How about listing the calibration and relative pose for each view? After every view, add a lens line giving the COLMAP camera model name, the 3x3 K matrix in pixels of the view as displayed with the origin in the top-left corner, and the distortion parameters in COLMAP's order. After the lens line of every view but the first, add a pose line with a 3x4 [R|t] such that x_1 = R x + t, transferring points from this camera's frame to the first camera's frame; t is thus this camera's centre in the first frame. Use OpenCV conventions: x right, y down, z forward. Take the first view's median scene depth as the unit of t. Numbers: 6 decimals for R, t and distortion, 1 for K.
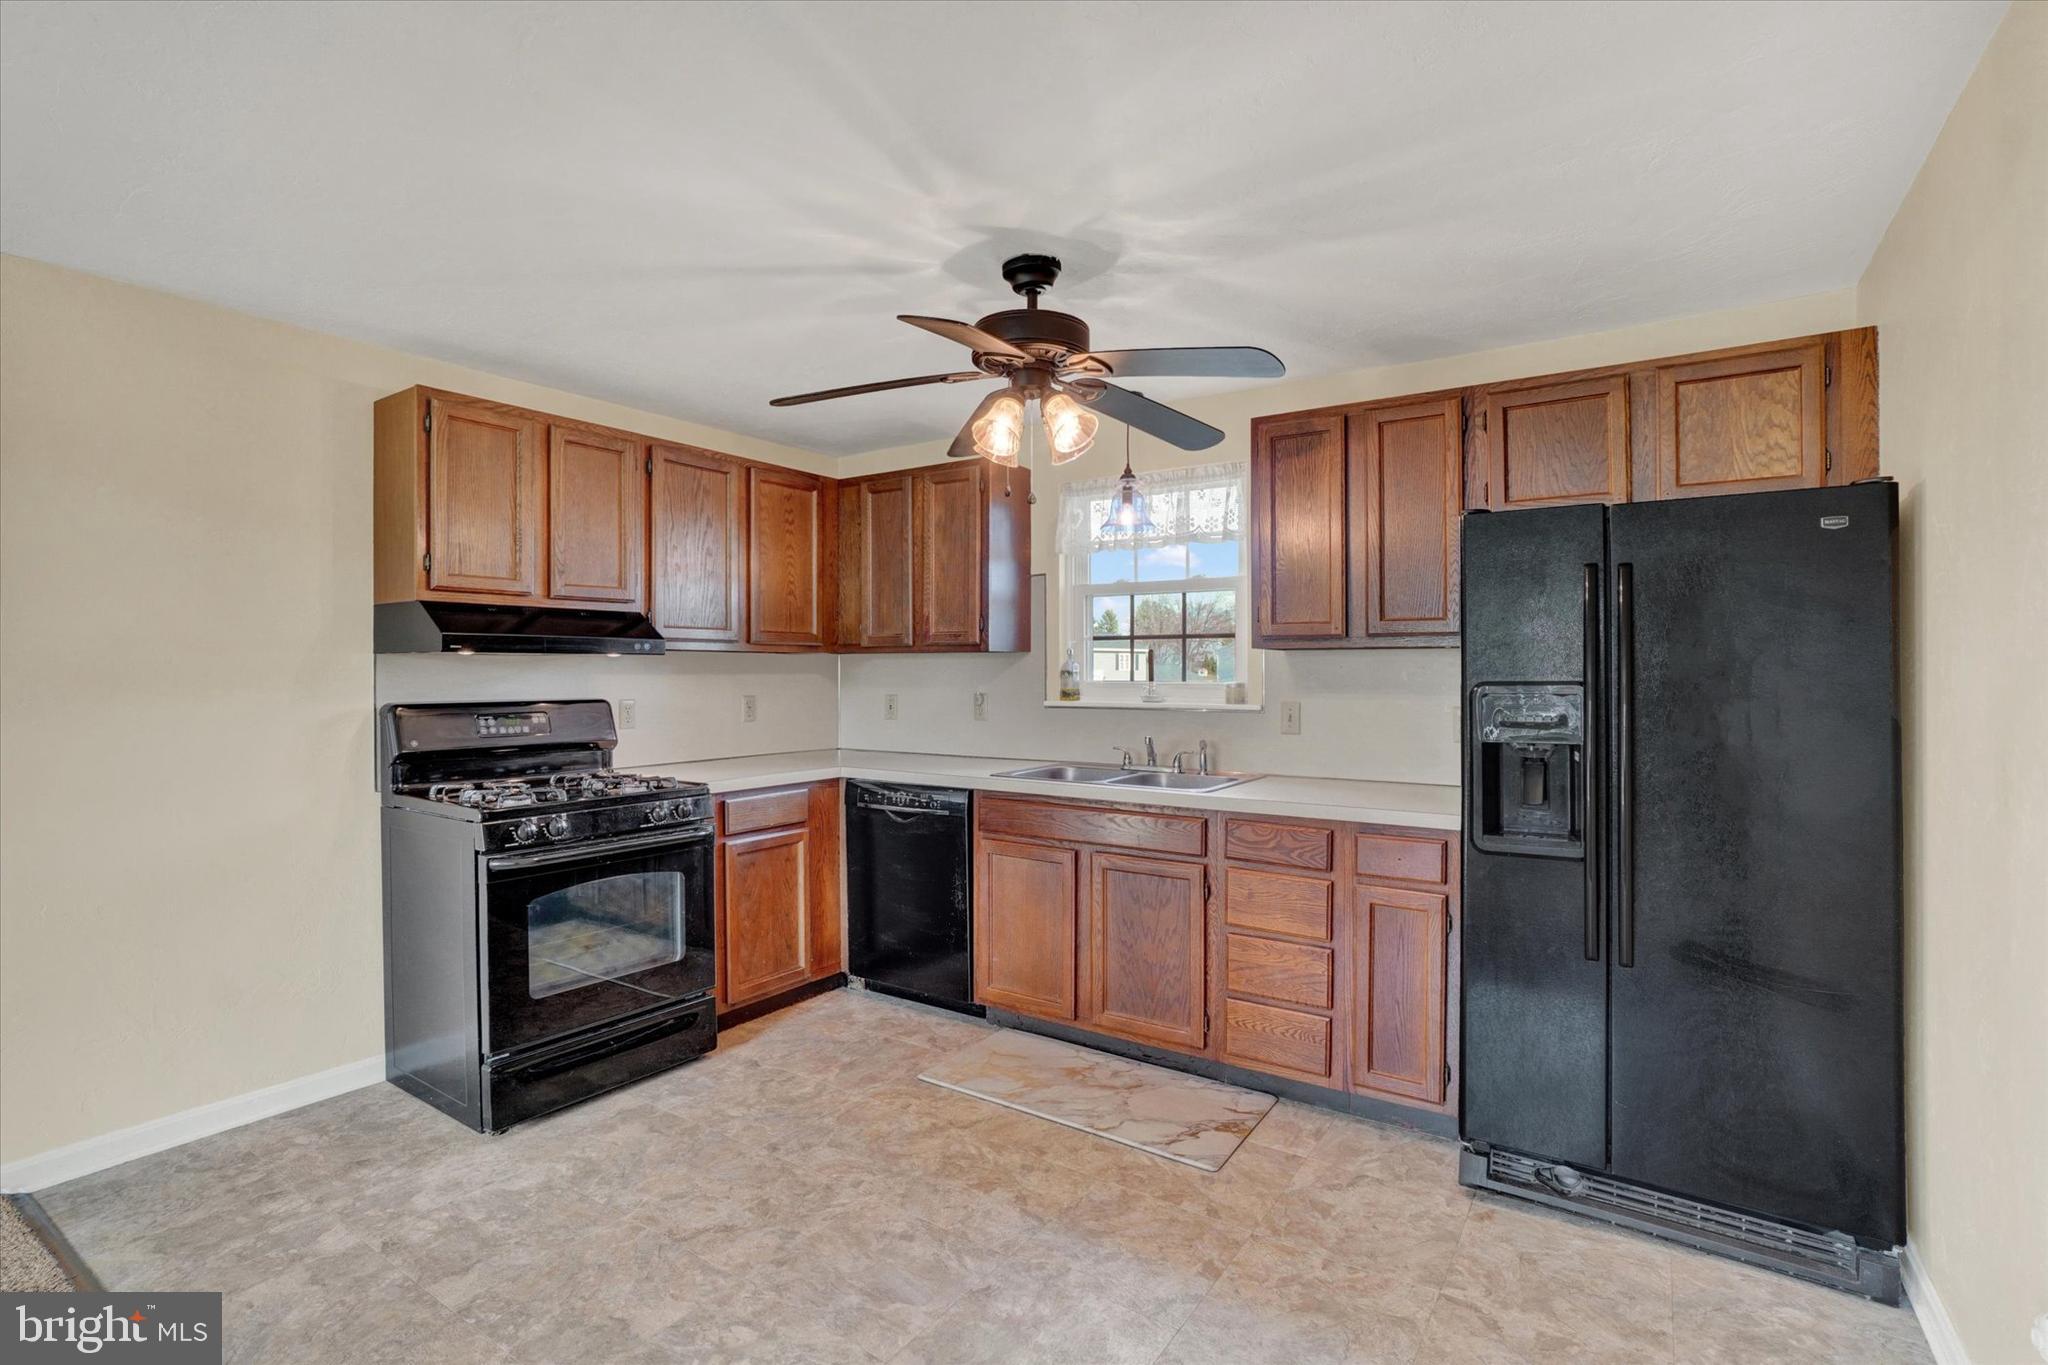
lens RADIAL K [[978.7, 0, 1018.6], [0, 978.7, 676.4], [0, 0, 1]] dist [-0.013454, 0.003021]
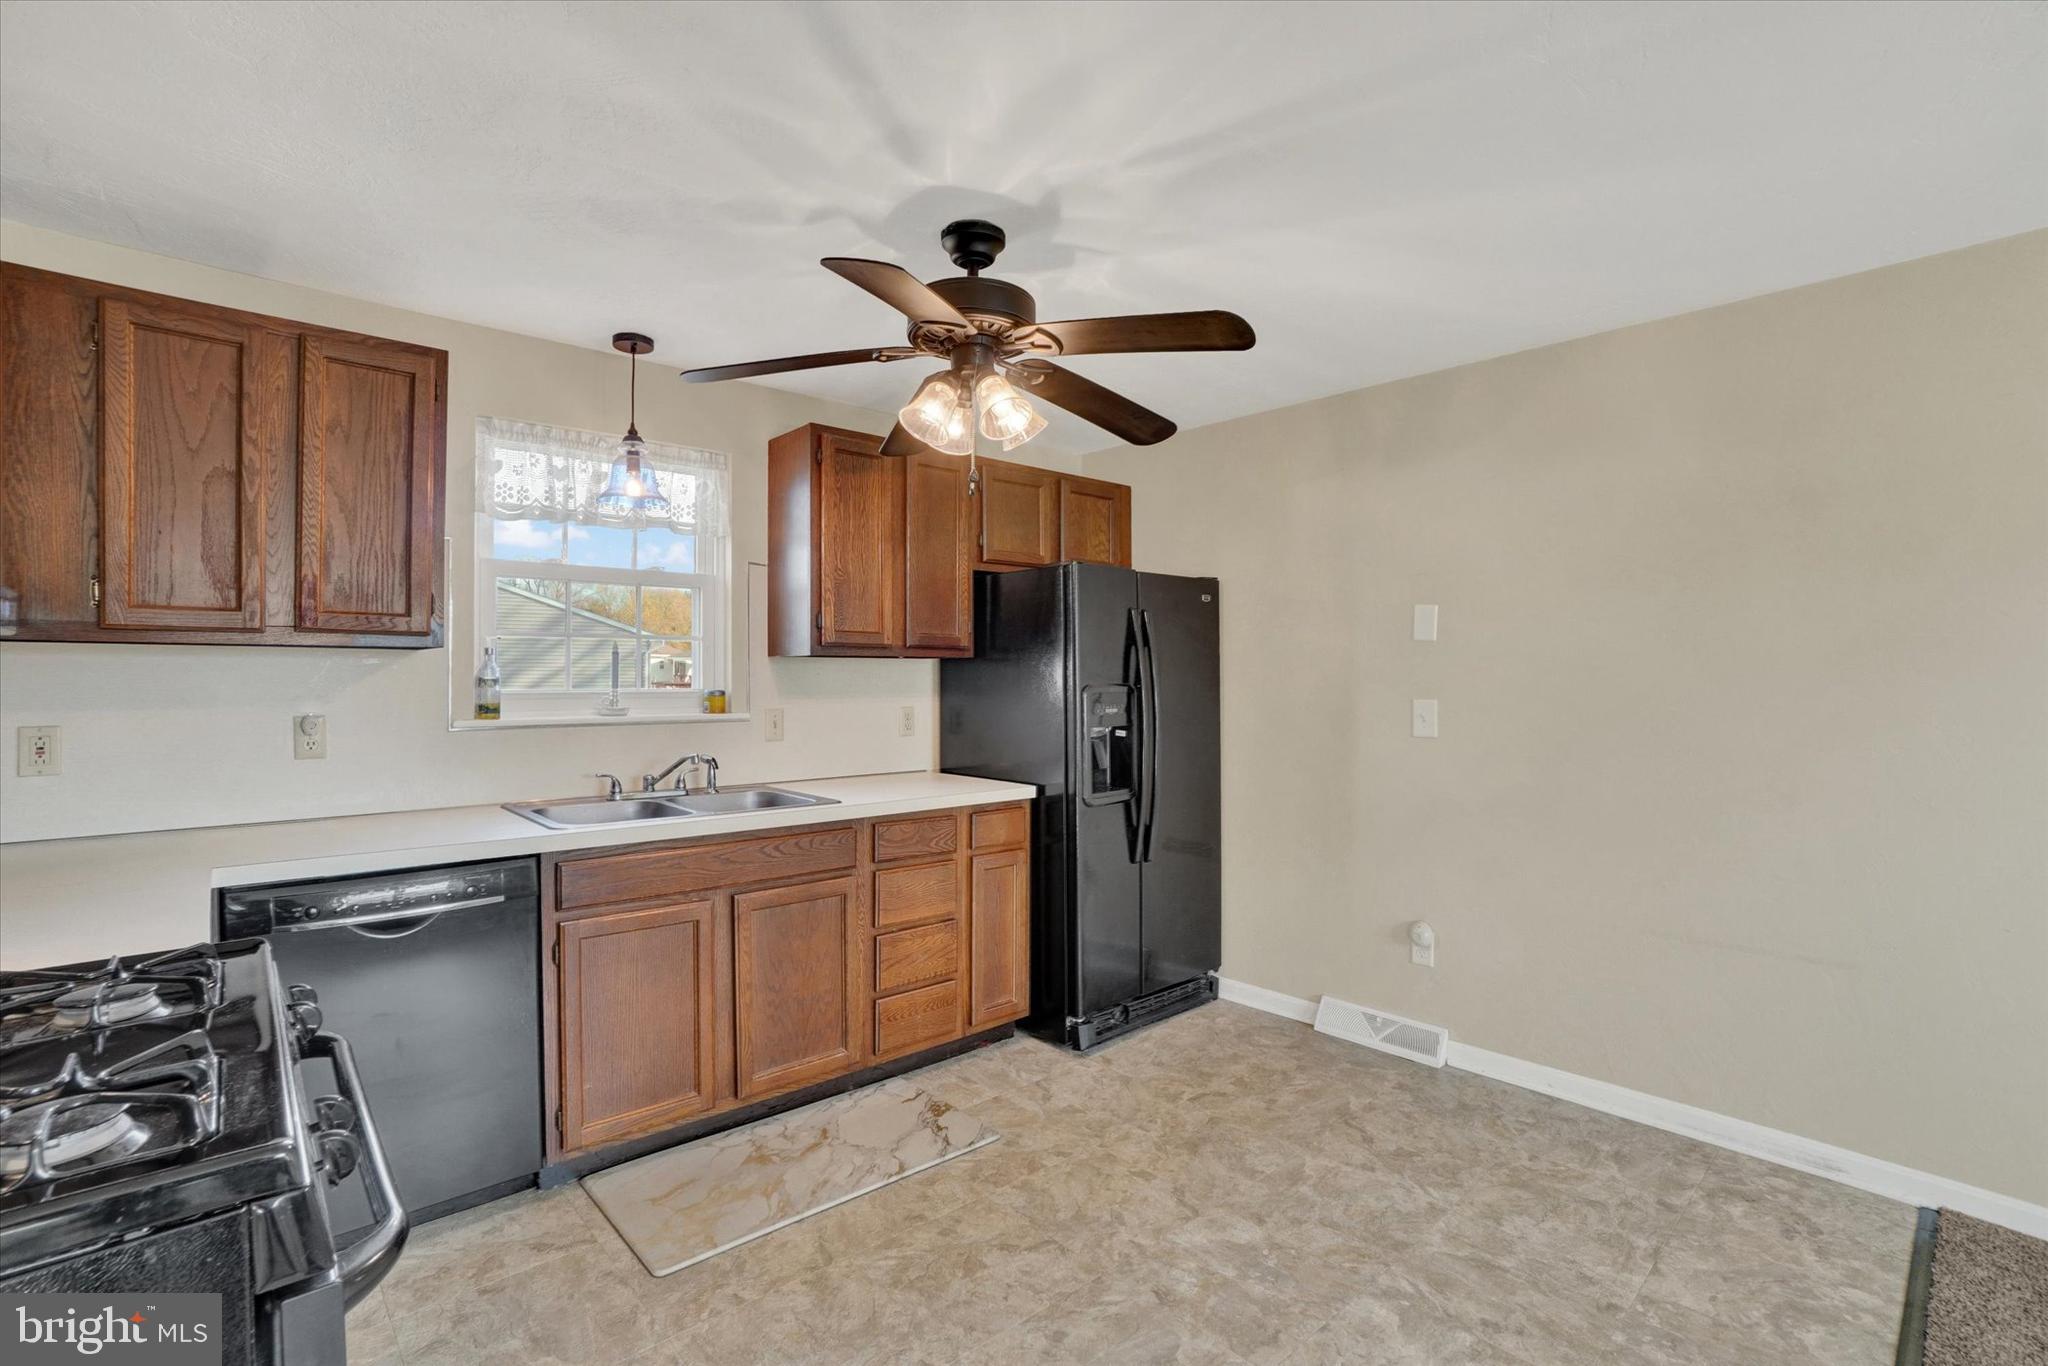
lens RADIAL K [[916.3, 0, 1019.2], [0, 916.3, 678.4], [0, 0, 1]] dist [-0.030195, 0.000773]
pose [[0.255537, -0.003356, 0.966794, -0.720768], [0.005600, 0.999982, 0.001991, -0.006040], [-0.966783, 0.004905, 0.255551, 0.668125]]
